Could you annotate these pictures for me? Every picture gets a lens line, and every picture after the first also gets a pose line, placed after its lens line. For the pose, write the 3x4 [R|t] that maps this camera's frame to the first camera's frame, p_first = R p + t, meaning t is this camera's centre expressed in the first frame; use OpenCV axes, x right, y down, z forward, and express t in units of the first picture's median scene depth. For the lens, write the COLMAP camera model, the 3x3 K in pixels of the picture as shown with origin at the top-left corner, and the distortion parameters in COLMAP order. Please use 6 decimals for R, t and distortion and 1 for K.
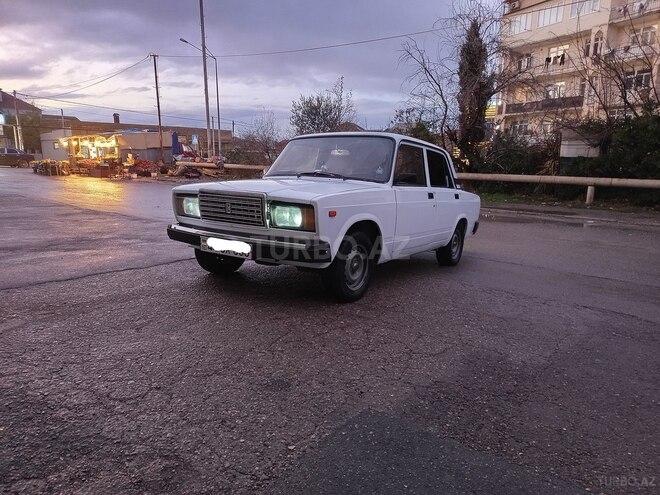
lens RADIAL K [[458.0, 0, 329.7], [0, 458.0, 242.3], [0, 0, 1]] dist [0.039610, -0.035079]
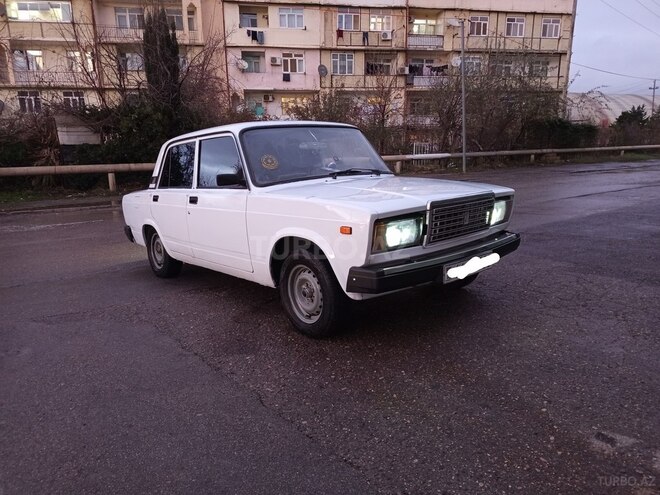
lens RADIAL K [[458.0, 0, 329.7], [0, 458.0, 242.3], [0, 0, 1]] dist [0.039610, -0.035079]
pose [[0.267797, -0.224060, 0.937060, -0.242344], [0.194212, 0.965173, 0.175279, -0.050983], [-0.943698, 0.135049, 0.301986, 0.227258]]
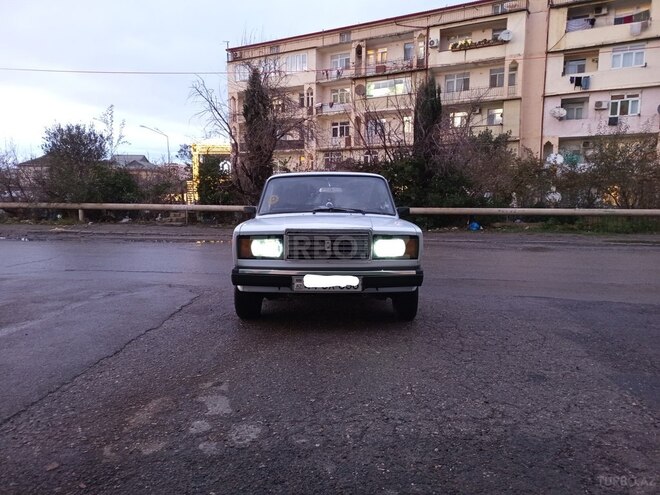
lens RADIAL K [[455.7, 0, 329.5], [0, 455.7, 241.1], [0, 0, 1]] dist [0.056827, -0.056316]
pose [[0.828531, -0.069321, 0.555636, -0.180900], [0.109783, 0.993159, -0.039795, -0.009861], [-0.549076, 0.093971, 0.830473, 0.034519]]
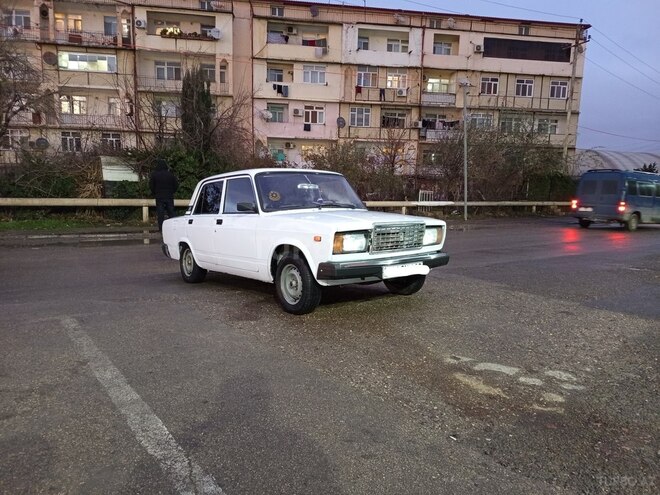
lens RADIAL K [[455.7, 0, 329.5], [0, 455.7, 241.1], [0, 0, 1]] dist [0.056827, -0.056316]
pose [[0.308064, -0.118650, 0.943938, -0.322491], [0.157205, 0.984902, 0.072494, -0.041361], [-0.938287, 0.126058, 0.322065, 0.184058]]
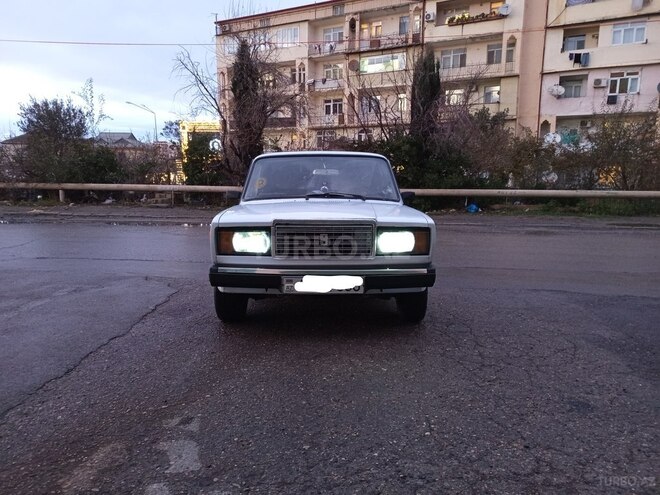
lens RADIAL K [[458.0, 0, 329.7], [0, 458.0, 242.3], [0, 0, 1]] dist [0.039610, -0.035079]
pose [[0.819081, -0.095044, 0.565749, -0.161662], [0.109724, 0.993929, 0.008121, -0.017242], [-0.563086, 0.055424, 0.824537, 0.064993]]
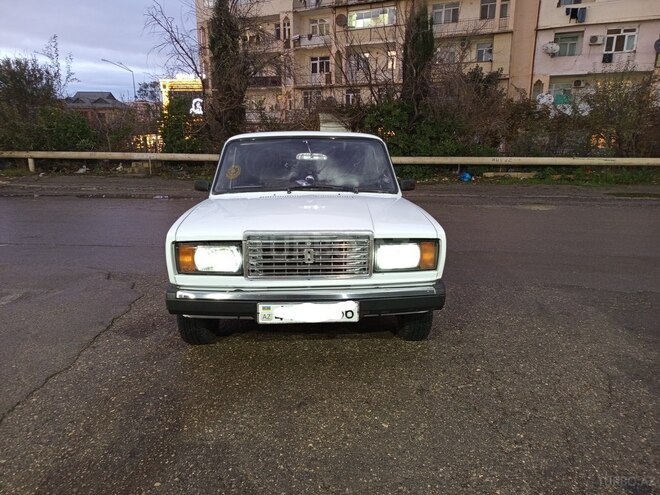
lens RADIAL K [[458.0, 0, 329.7], [0, 458.0, 242.3], [0, 0, 1]] dist [0.039610, -0.035079]
pose [[0.803280, -0.149357, 0.576570, -0.136487], [0.116727, 0.988753, 0.093505, -0.036007], [-0.584051, -0.007809, 0.811679, 0.096549]]
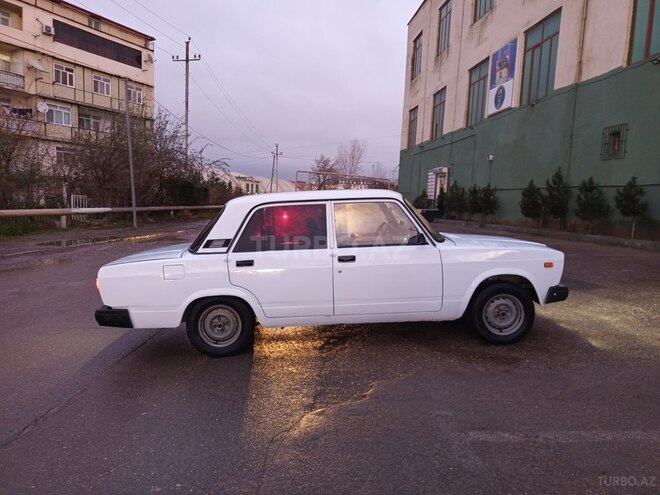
lens RADIAL K [[462.7, 0, 330.0], [0, 462.7, 237.9], [0, 0, 1]] dist [0.029764, -0.028071]
pose [[-0.594204, -0.098103, 0.798309, -0.225613], [0.109425, 0.973445, 0.201074, -0.109179], [-0.796836, 0.206834, -0.567690, 0.525509]]
